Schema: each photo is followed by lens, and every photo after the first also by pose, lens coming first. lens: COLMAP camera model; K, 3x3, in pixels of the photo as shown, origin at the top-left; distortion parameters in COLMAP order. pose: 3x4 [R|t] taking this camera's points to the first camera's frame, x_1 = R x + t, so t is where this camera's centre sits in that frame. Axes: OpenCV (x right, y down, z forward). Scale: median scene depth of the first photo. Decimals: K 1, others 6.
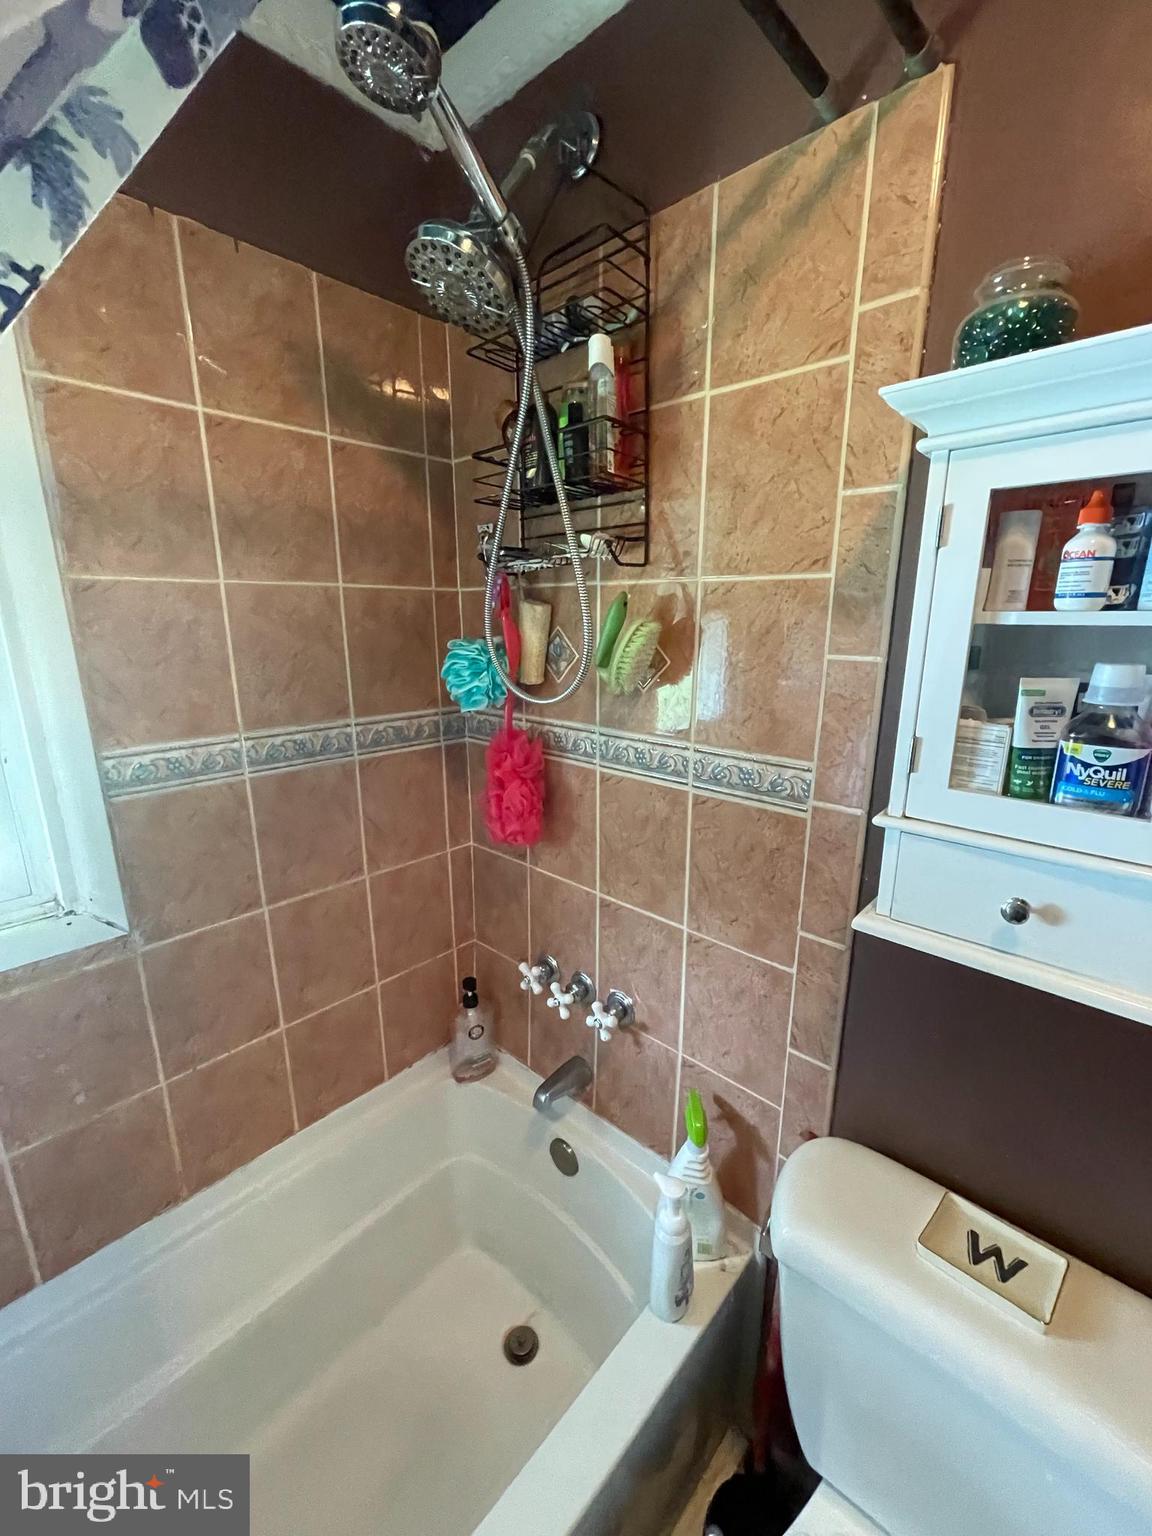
lens RADIAL K [[620.0, 0, 579.5], [0, 620.0, 769.3], [0, 0, 1]] dist [-0.000757, 0.000006]
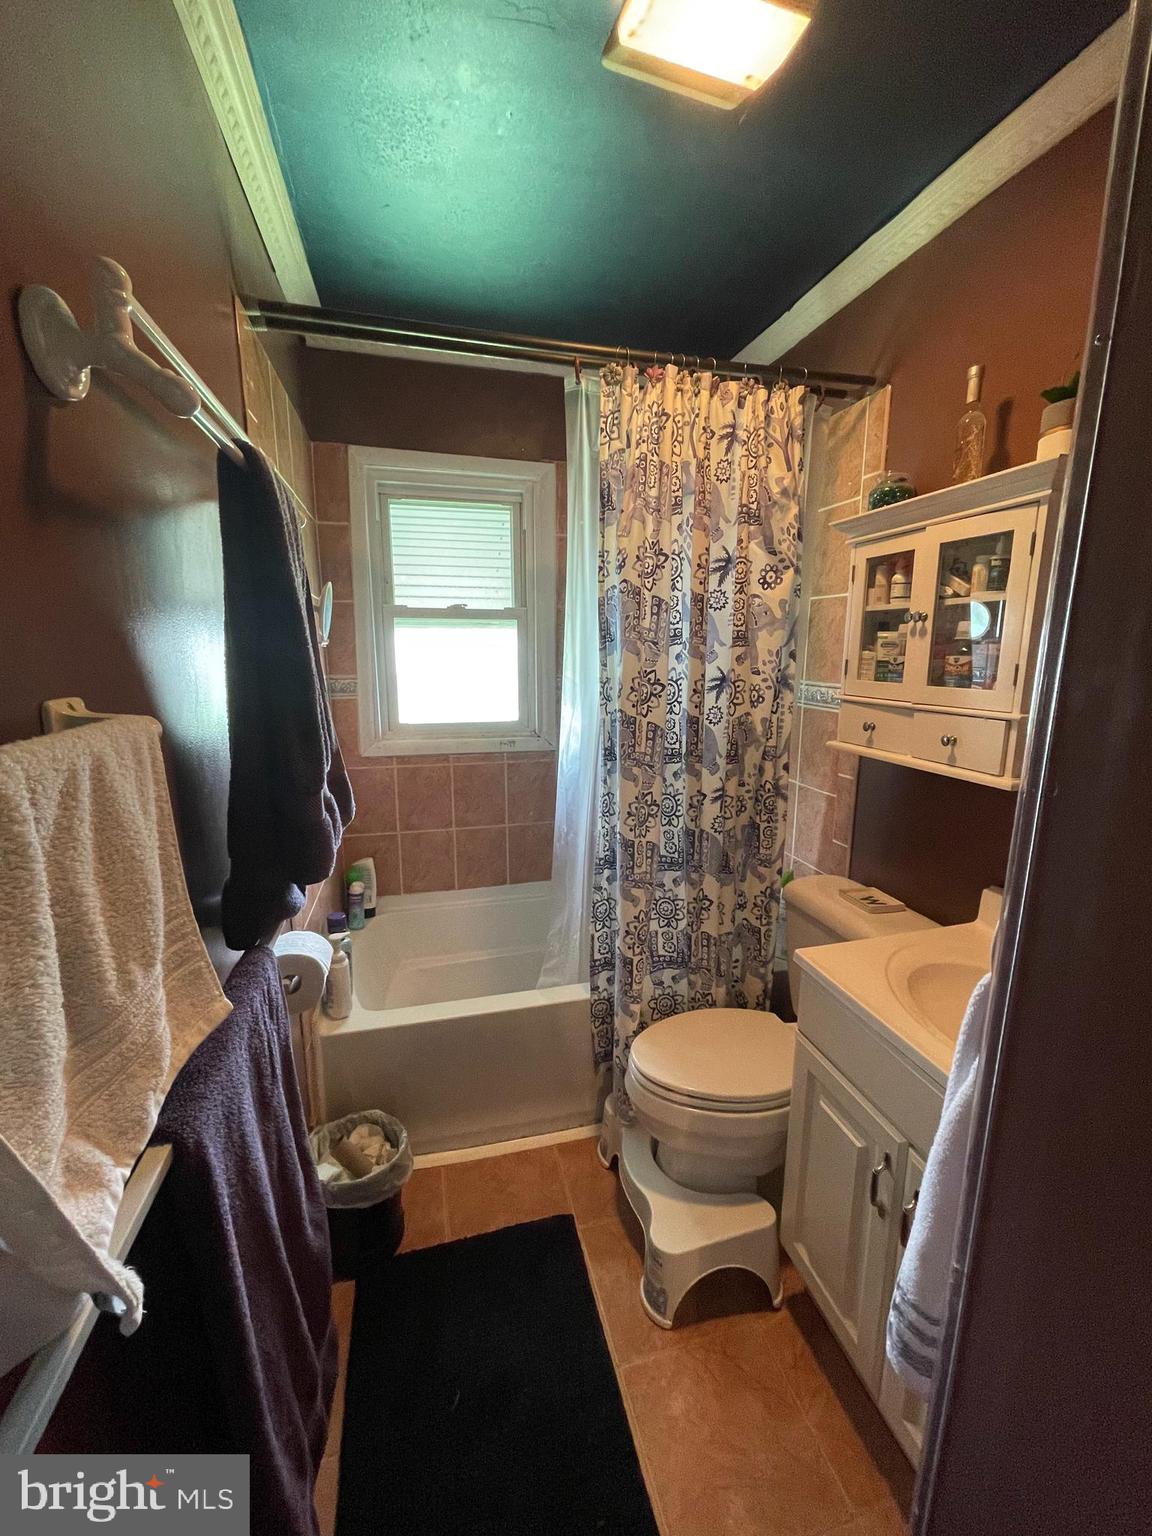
lens RADIAL K [[620.0, 0, 576.9], [0, 620.0, 768.6], [0, 0, 1]] dist [-0.000757, 0.000006]
pose [[0.846422, 0.103864, -0.522285, 0.916699], [-0.131177, 0.991238, -0.015465, 0.520516], [0.516102, 0.081601, 0.852631, -1.487755]]
